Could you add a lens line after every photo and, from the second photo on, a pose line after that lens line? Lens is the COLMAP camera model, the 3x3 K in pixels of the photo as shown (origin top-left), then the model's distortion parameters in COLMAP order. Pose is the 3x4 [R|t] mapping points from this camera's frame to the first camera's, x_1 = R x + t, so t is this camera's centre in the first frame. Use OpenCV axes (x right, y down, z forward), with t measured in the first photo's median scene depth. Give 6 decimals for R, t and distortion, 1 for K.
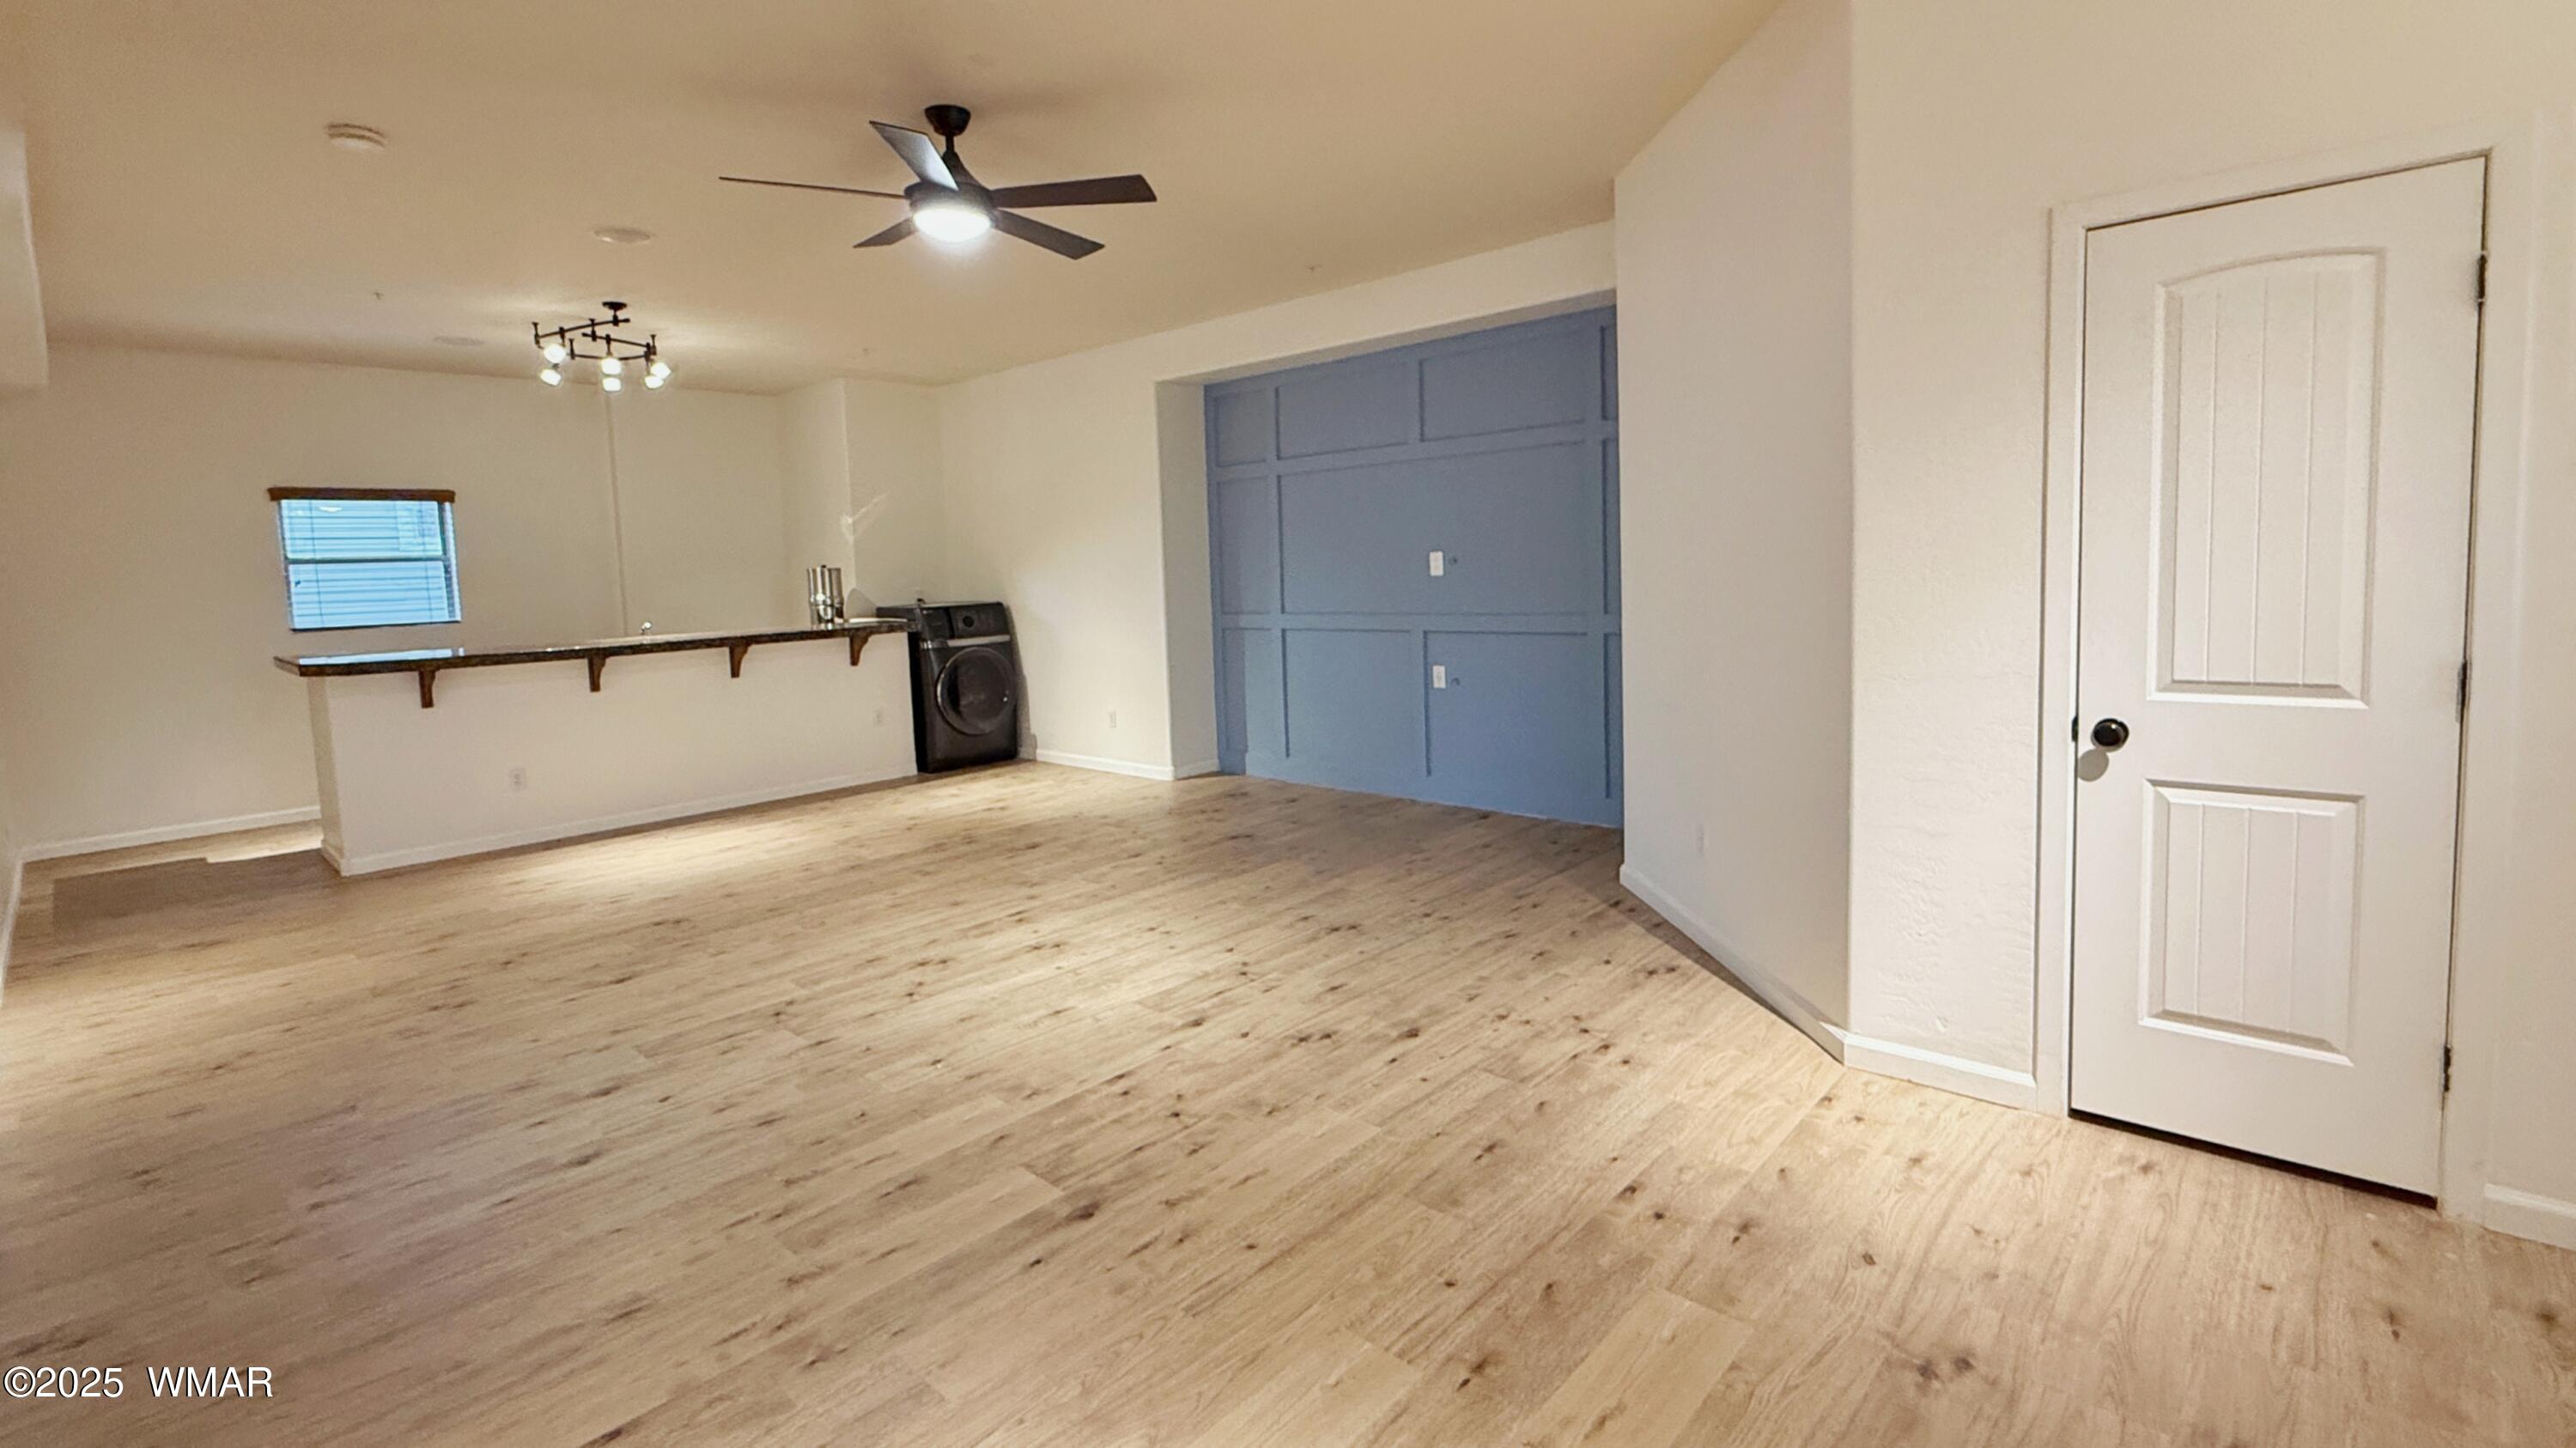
lens RADIAL K [[1138.0, 0, 1267.3], [0, 1138.0, 657.3], [0, 0, 1]] dist [-0.002783, -0.000028]
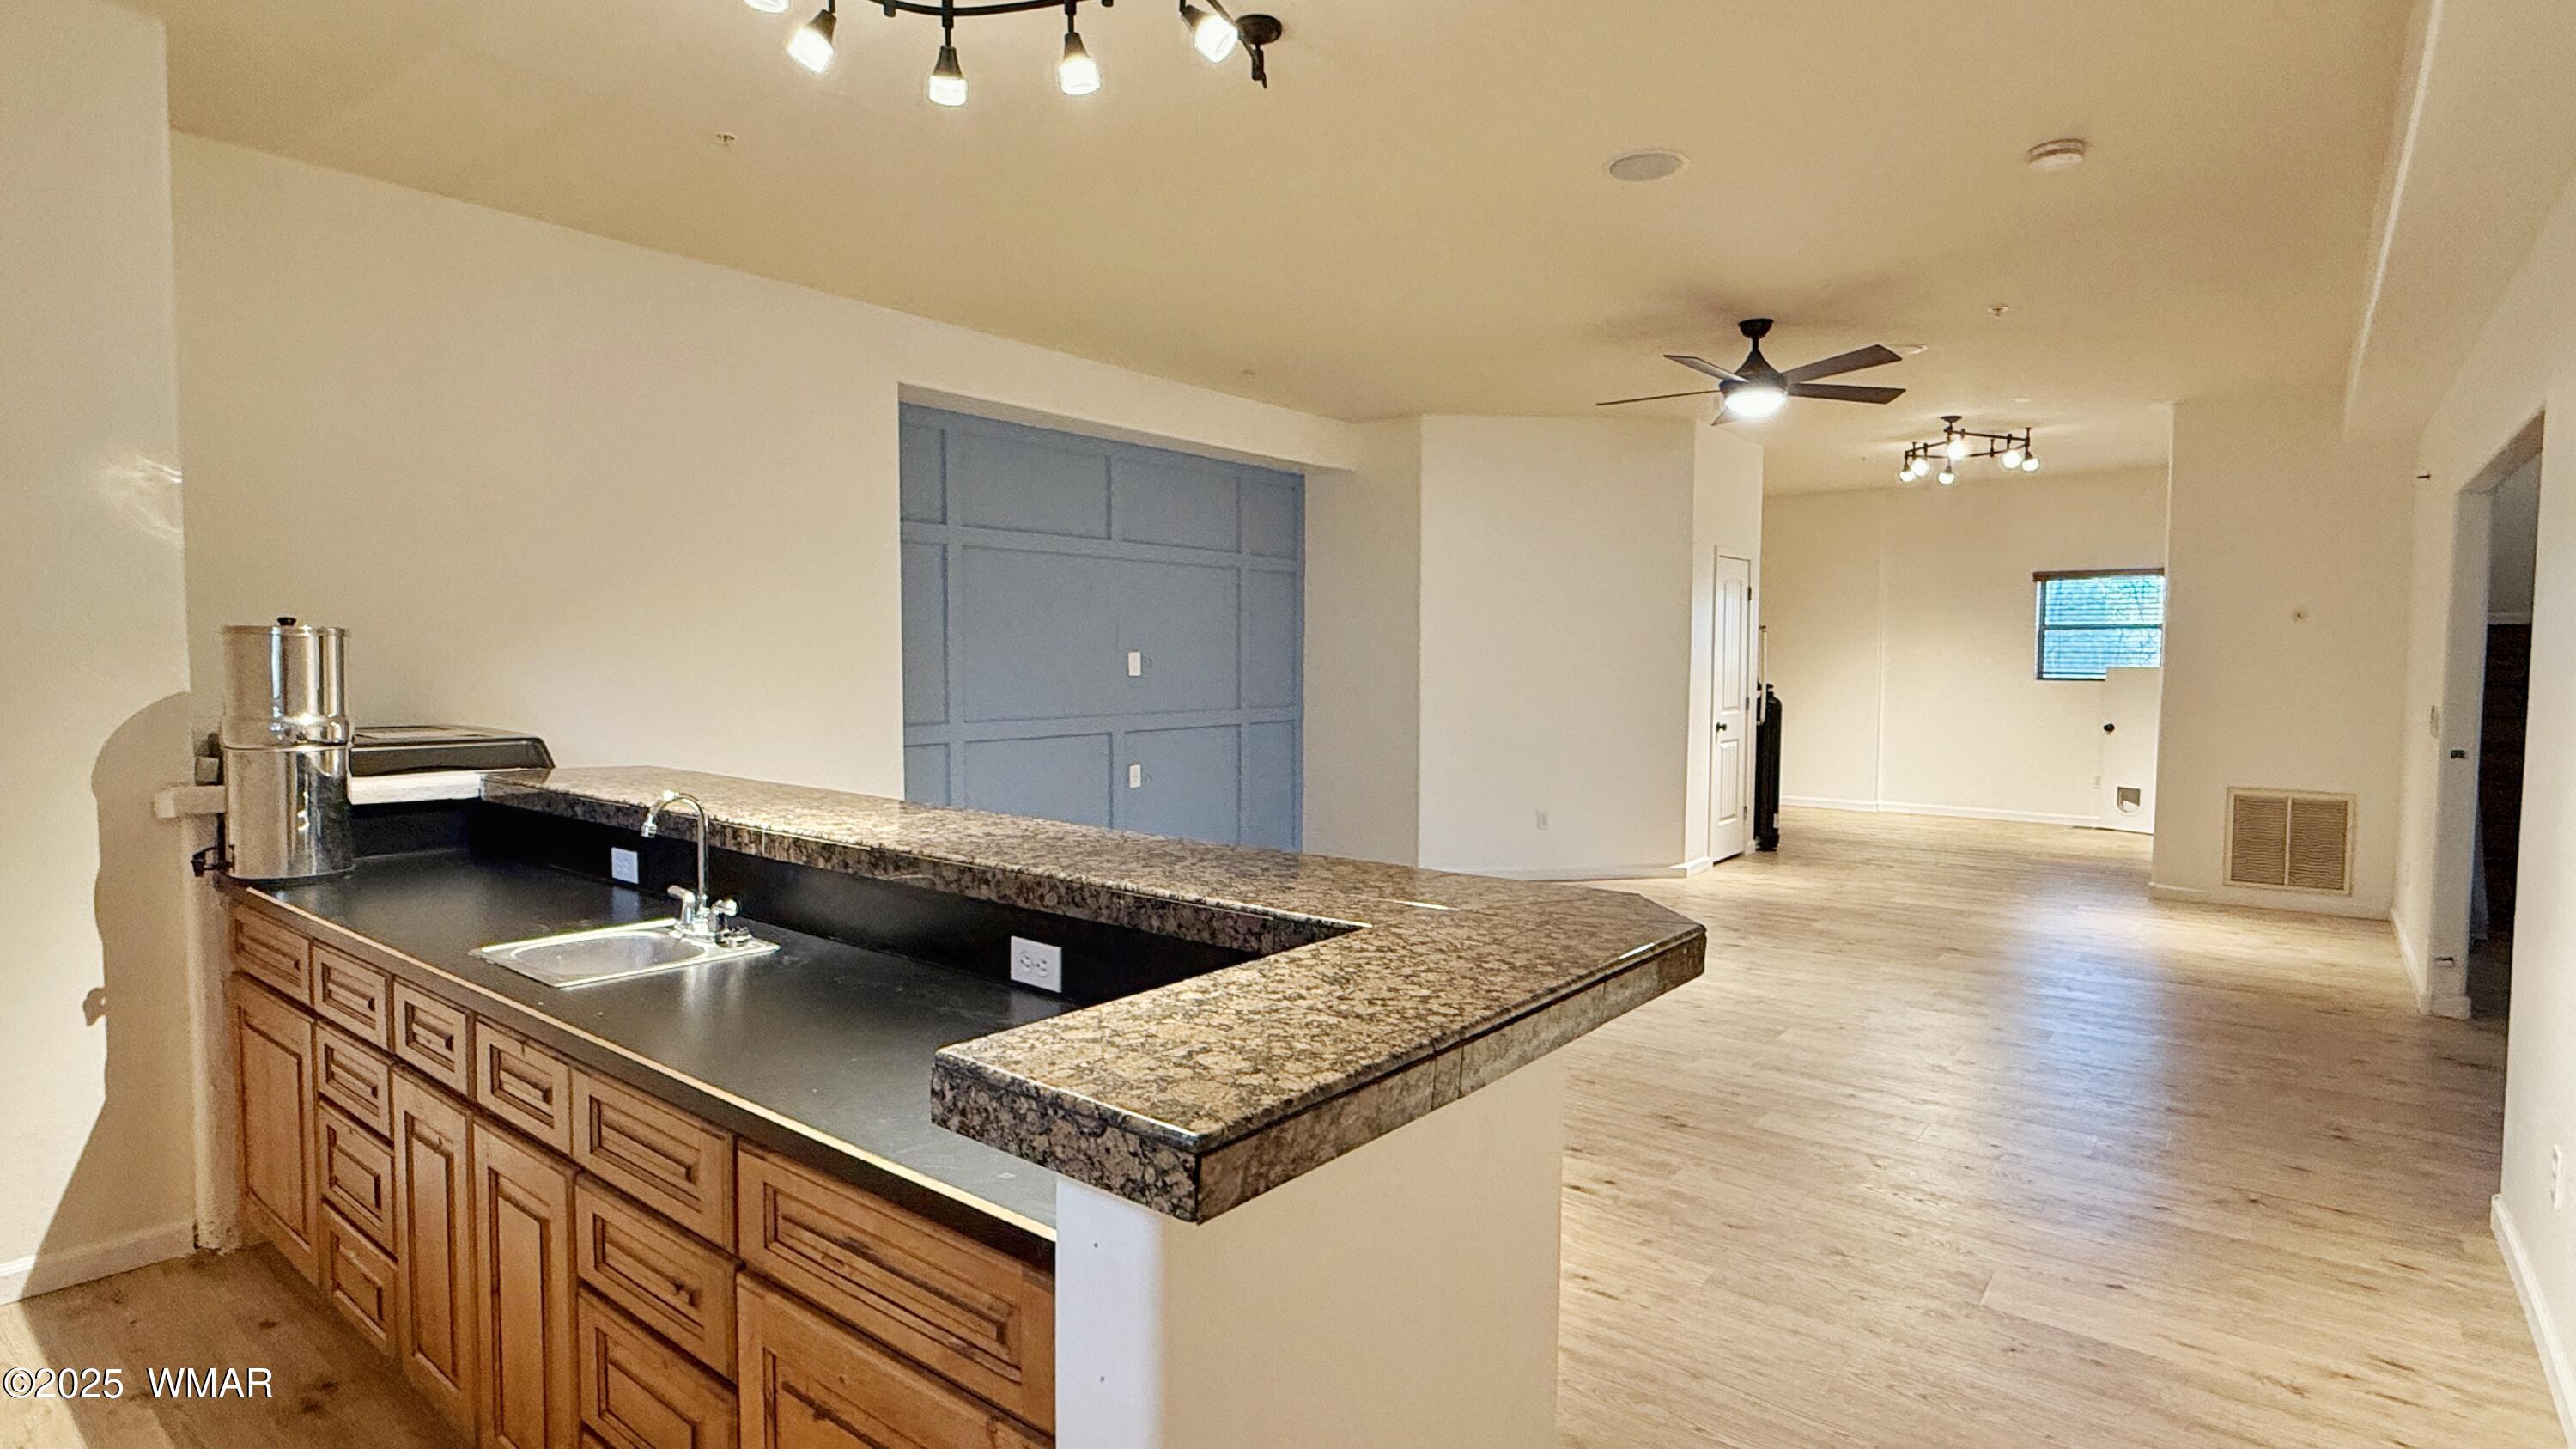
lens RADIAL K [[1278.0, 0, 1288.0], [0, 1278.0, 724.5], [0, 0, 1]] dist [-0.001975, -0.000096]
pose [[-0.087197, -0.020737, 0.995975, -0.980717], [0.079759, 0.996428, 0.027729, -0.049081], [-0.992993, 0.081856, -0.085231, 0.961362]]
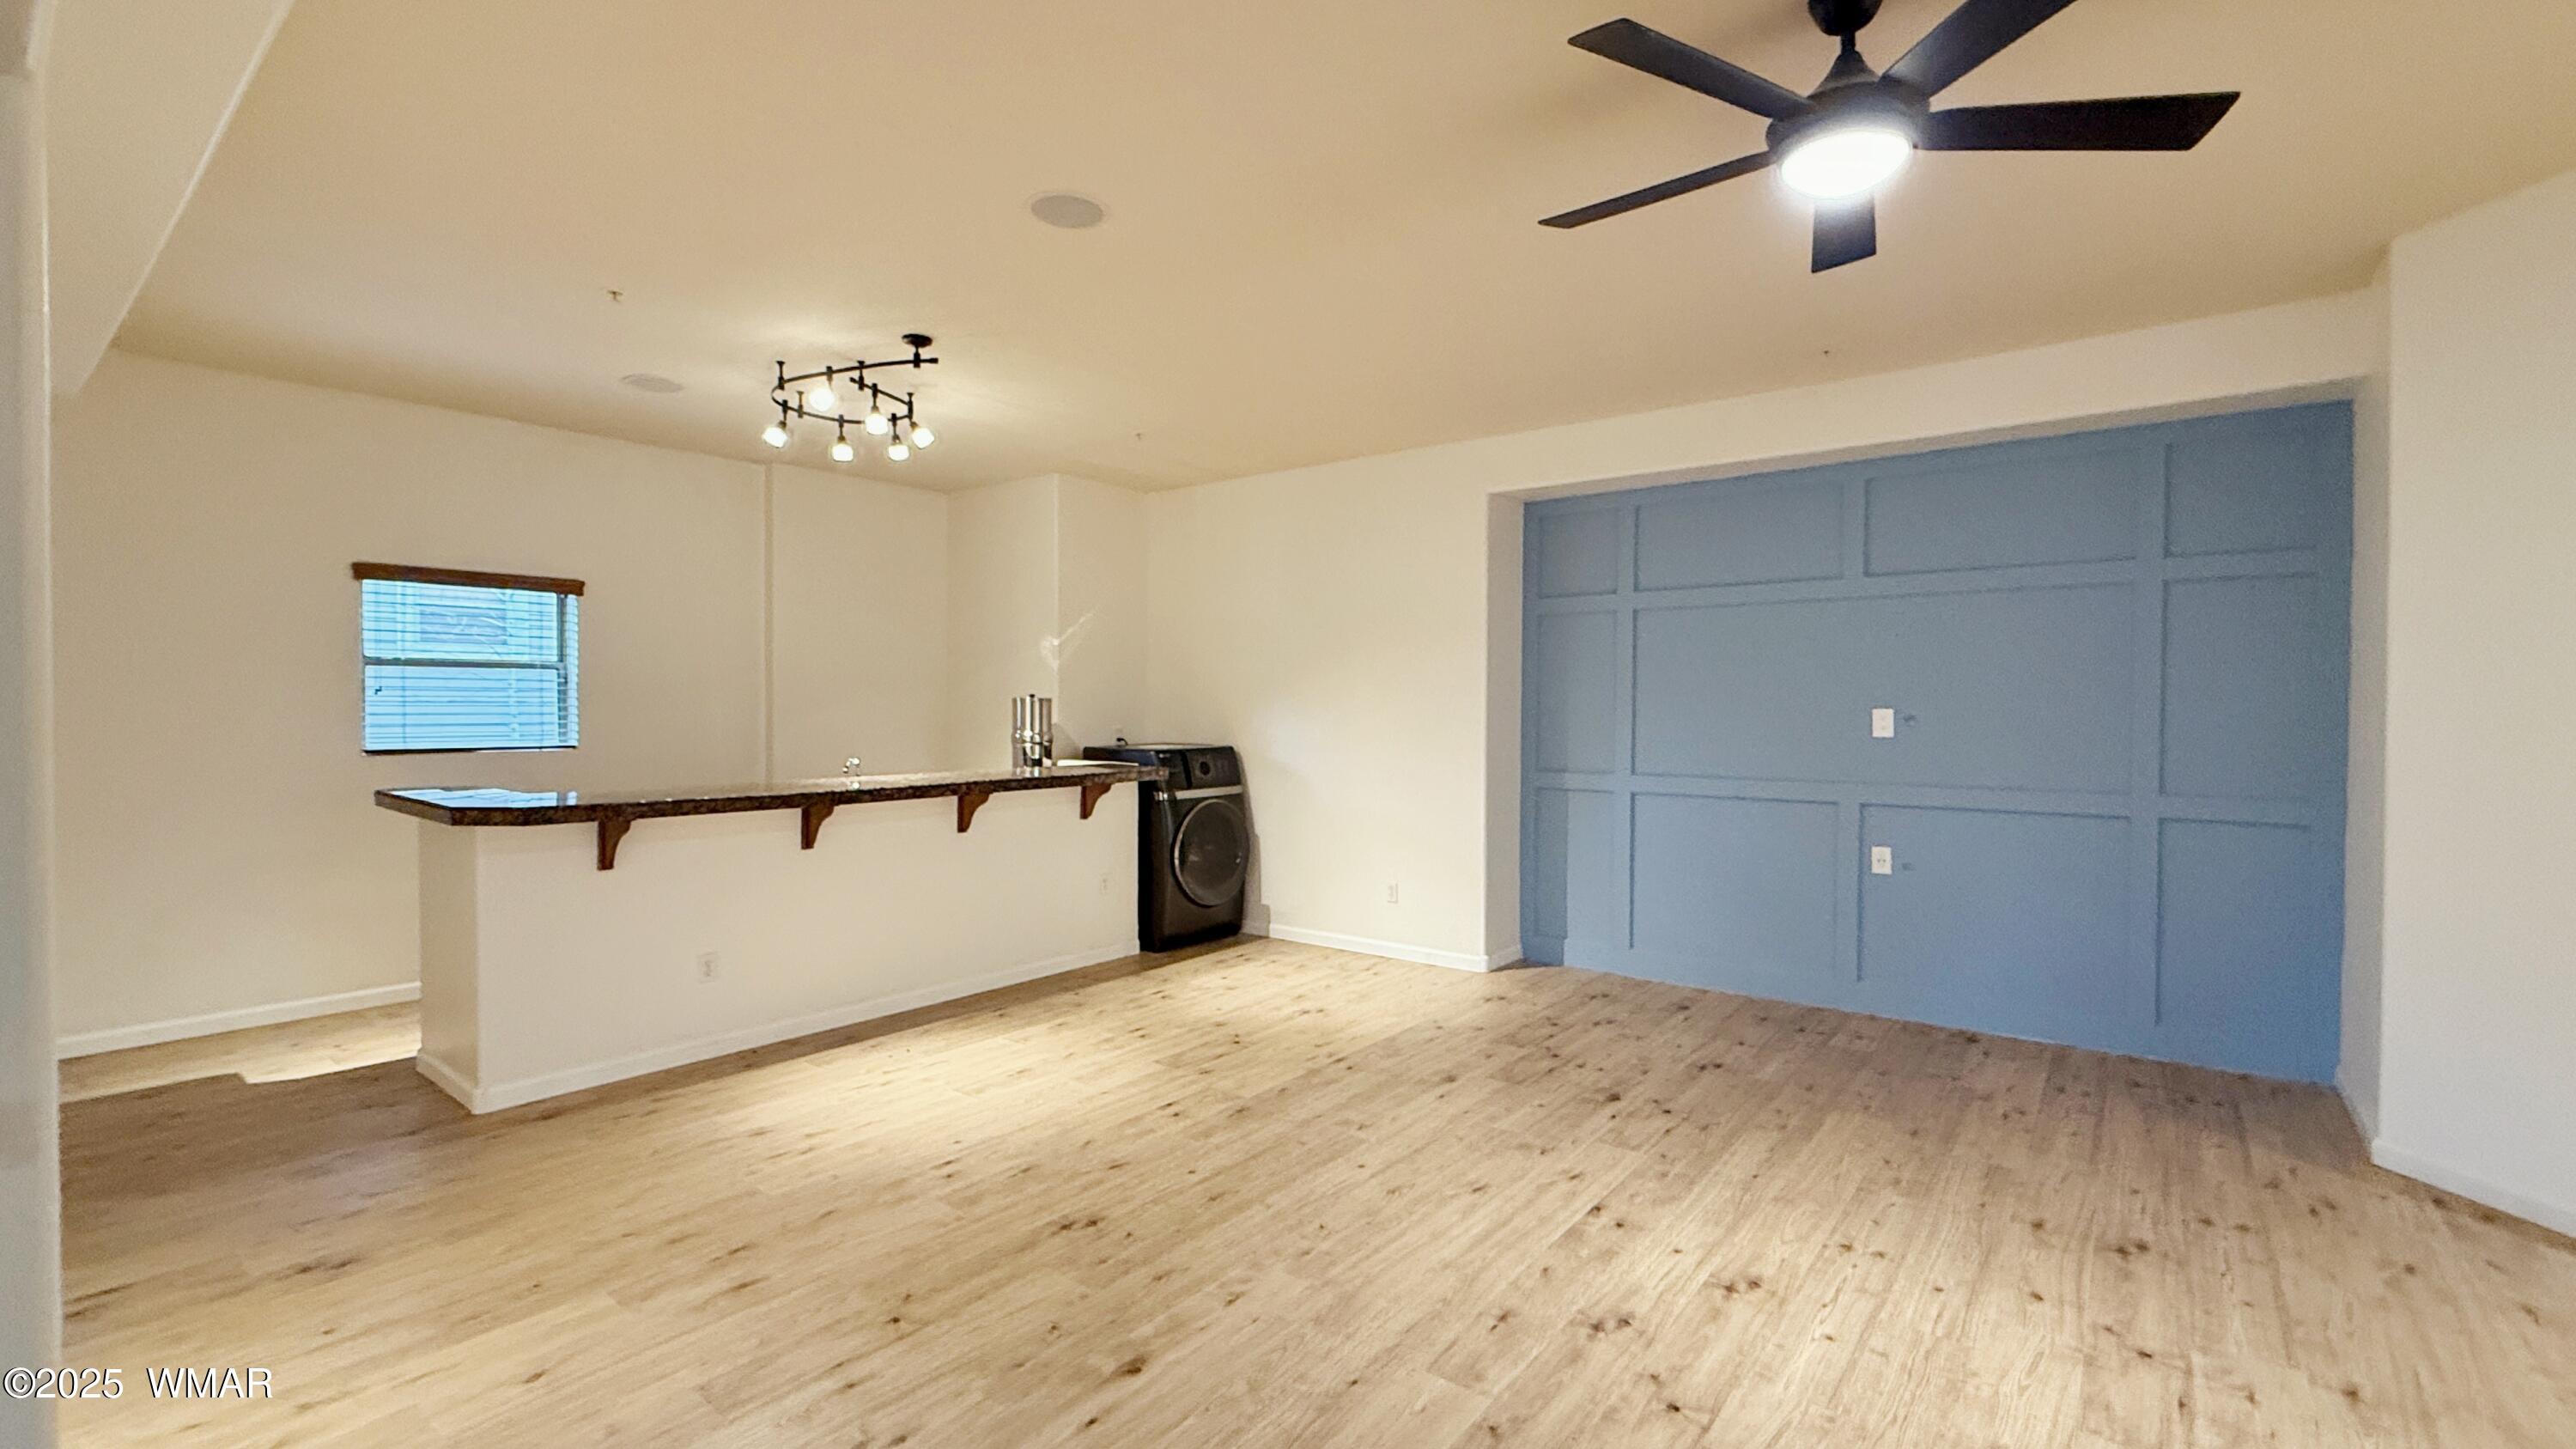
lens RADIAL K [[1090.5, 0, 1288.0], [0, 1090.5, 724.5], [0, 0, 1]] dist [-0.006121, 0.000117]
pose [[0.995006, 0.038019, 0.092287, -0.353338], [-0.031513, 0.996981, -0.070961, -0.011189], [-0.094706, 0.067698, 0.993201, 0.253562]]
